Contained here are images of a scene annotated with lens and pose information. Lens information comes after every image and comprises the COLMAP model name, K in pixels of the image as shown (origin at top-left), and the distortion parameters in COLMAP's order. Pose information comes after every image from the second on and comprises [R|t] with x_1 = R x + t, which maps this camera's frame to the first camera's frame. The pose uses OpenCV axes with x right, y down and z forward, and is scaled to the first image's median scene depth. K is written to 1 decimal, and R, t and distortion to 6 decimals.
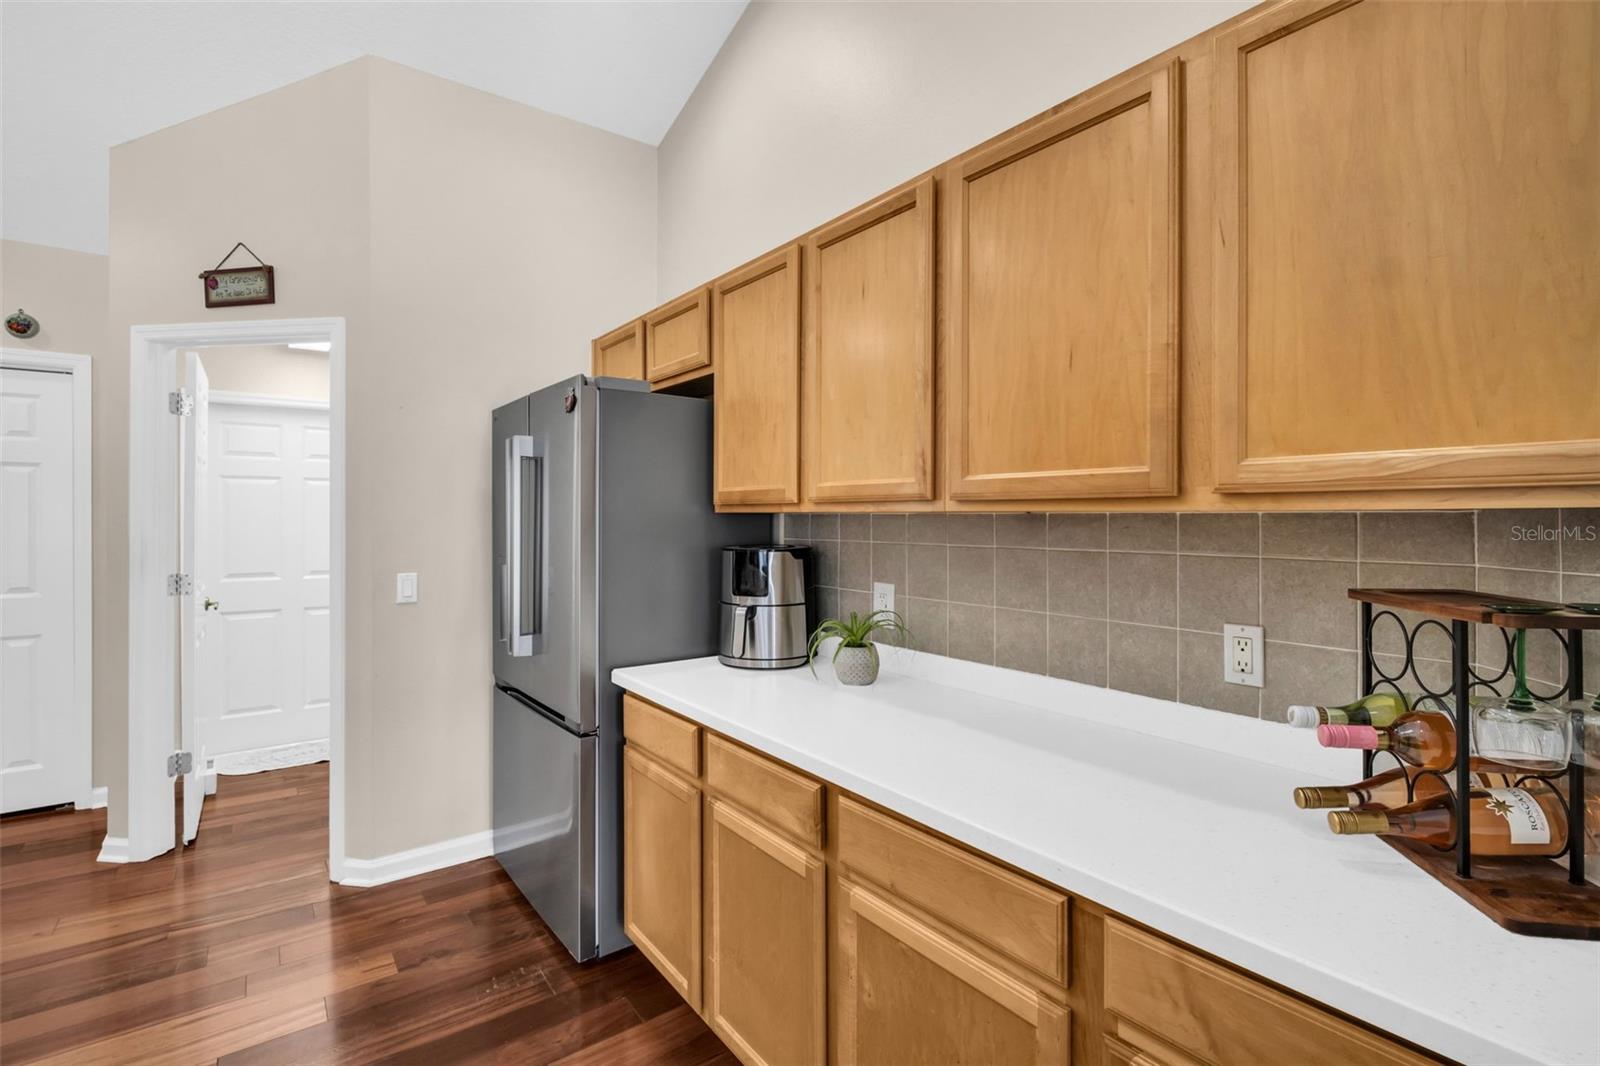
lens RADIAL K [[761.2, 0, 798.5], [0, 761.2, 515.0], [0, 0, 1]] dist [0.034098, -0.000293]
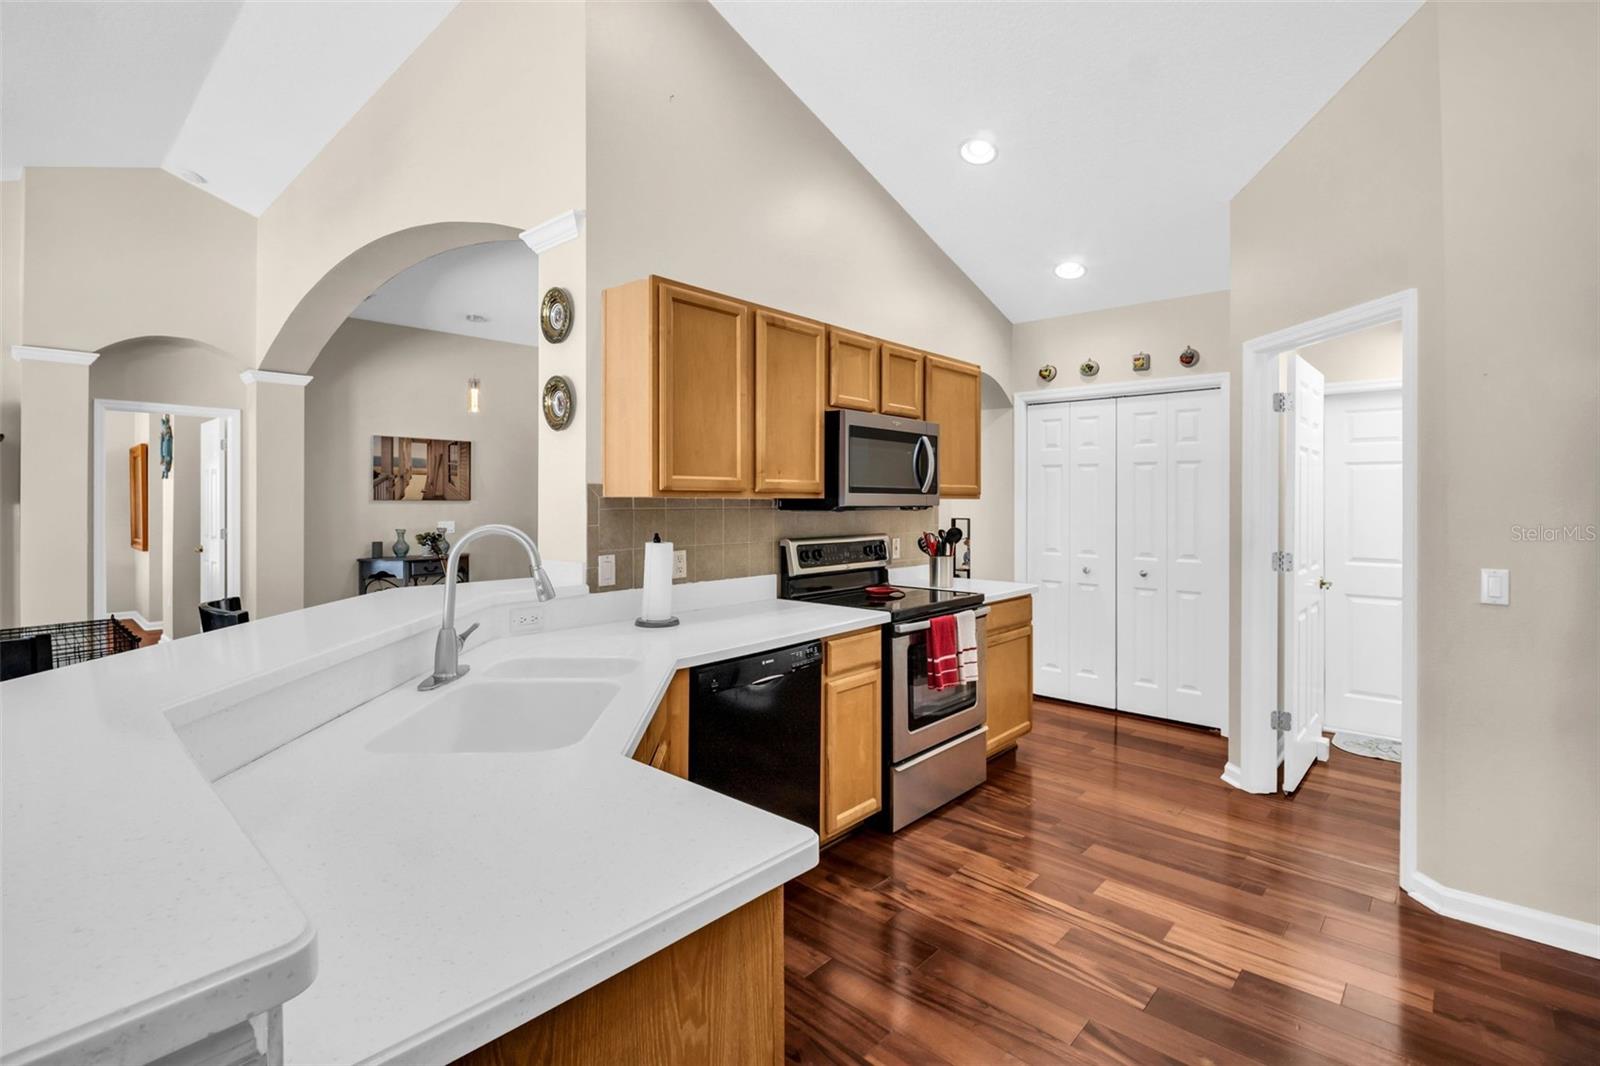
lens RADIAL K [[781.1, 0, 798.8], [0, 781.1, 503.1], [0, 0, 1]] dist [-0.001529, 0.001200]
pose [[0.217804, 0.002390, -0.975990, 0.163662], [0.001056, 0.999996, 0.002684, -0.000130], [0.975992, -0.001615, 0.217801, 0.076216]]
